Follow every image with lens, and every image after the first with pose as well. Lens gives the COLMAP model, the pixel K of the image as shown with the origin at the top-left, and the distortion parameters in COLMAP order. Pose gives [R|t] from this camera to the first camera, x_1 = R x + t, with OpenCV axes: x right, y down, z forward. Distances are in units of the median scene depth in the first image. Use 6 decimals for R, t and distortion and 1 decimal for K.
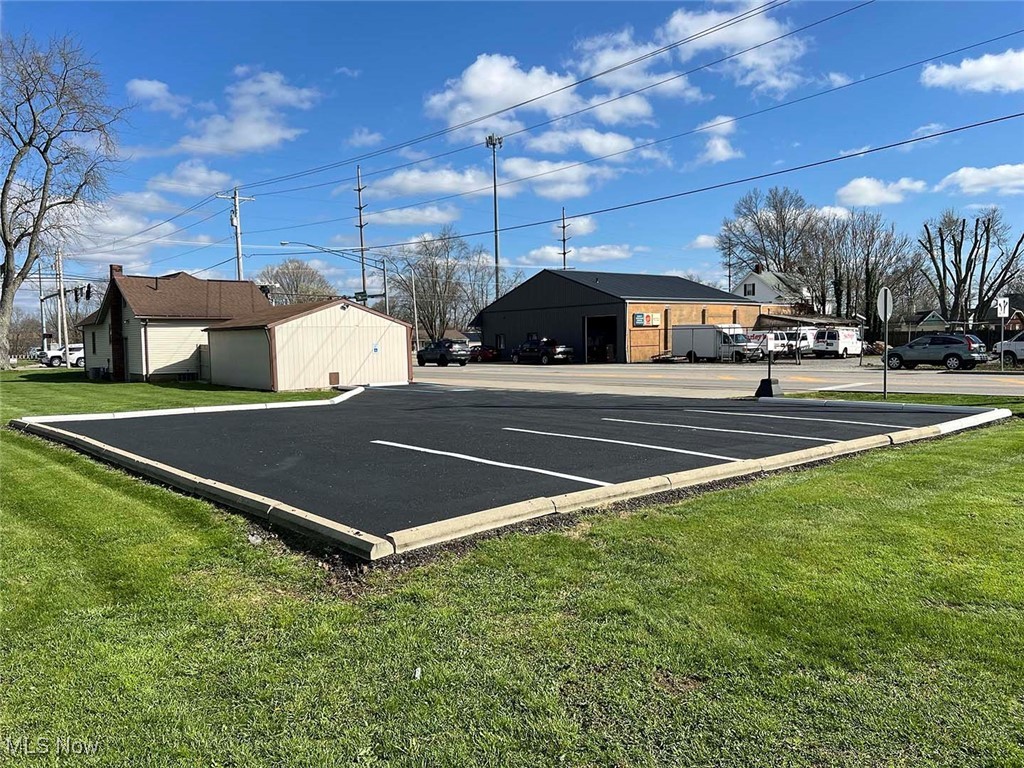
lens RADIAL K [[766.7, 0, 513.4], [0, 766.7, 391.2], [0, 0, 1]] dist [0.066405, -0.072585]
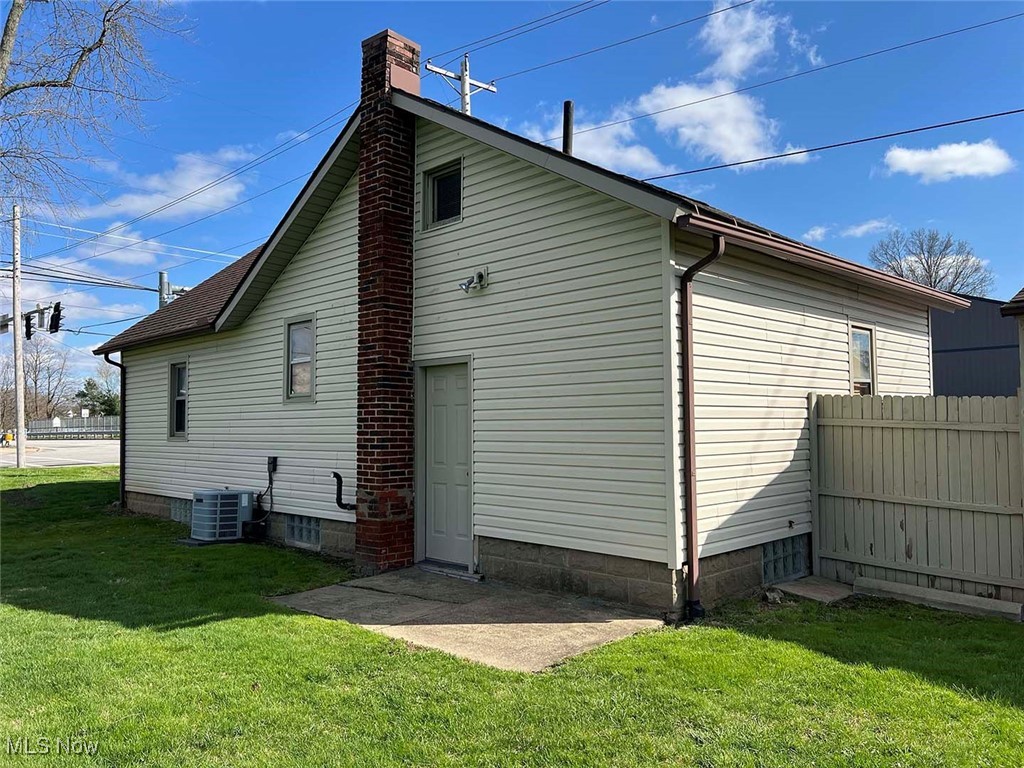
lens RADIAL K [[766.7, 0, 513.4], [0, 766.7, 391.2], [0, 0, 1]] dist [0.066405, -0.072585]
pose [[0.995785, 0.010219, 0.091145, -0.371529], [-0.000869, 0.994780, -0.102038, -0.029995], [-0.091712, 0.101529, 0.990596, 0.588079]]
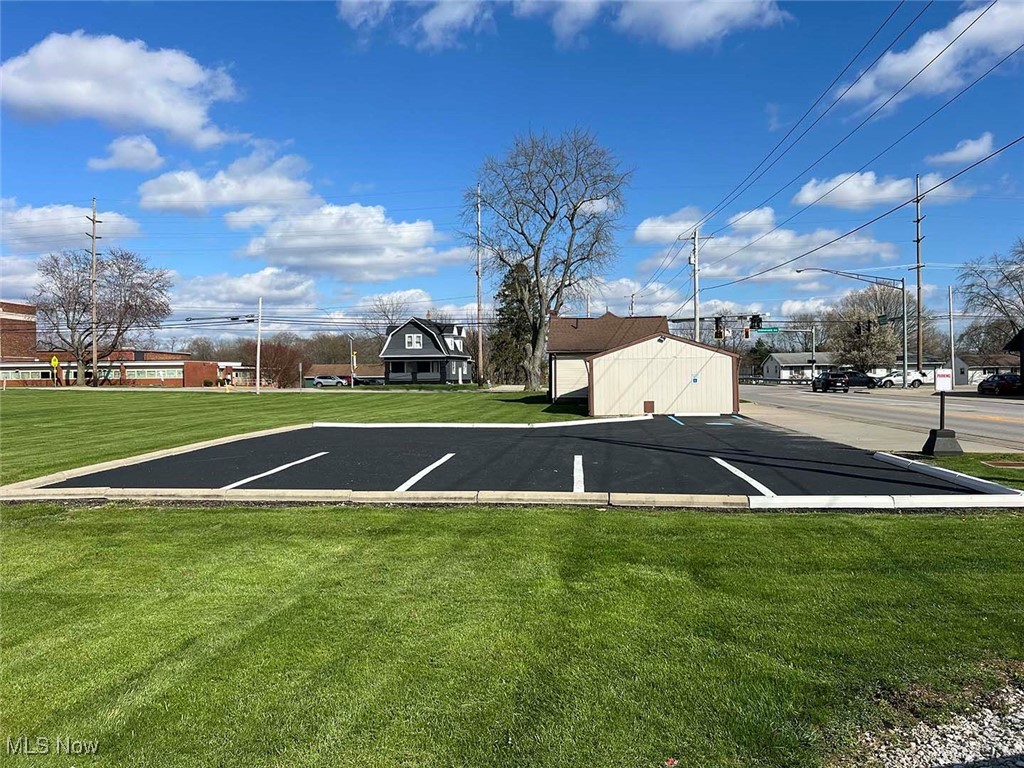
lens RADIAL K [[766.7, 0, 513.4], [0, 766.7, 391.2], [0, 0, 1]] dist [0.066405, -0.072585]
pose [[0.690346, 0.024524, -0.723063, 0.253480], [-0.048431, 0.998750, -0.012366, -0.010004], [0.721856, 0.043556, 0.690671, 0.080496]]
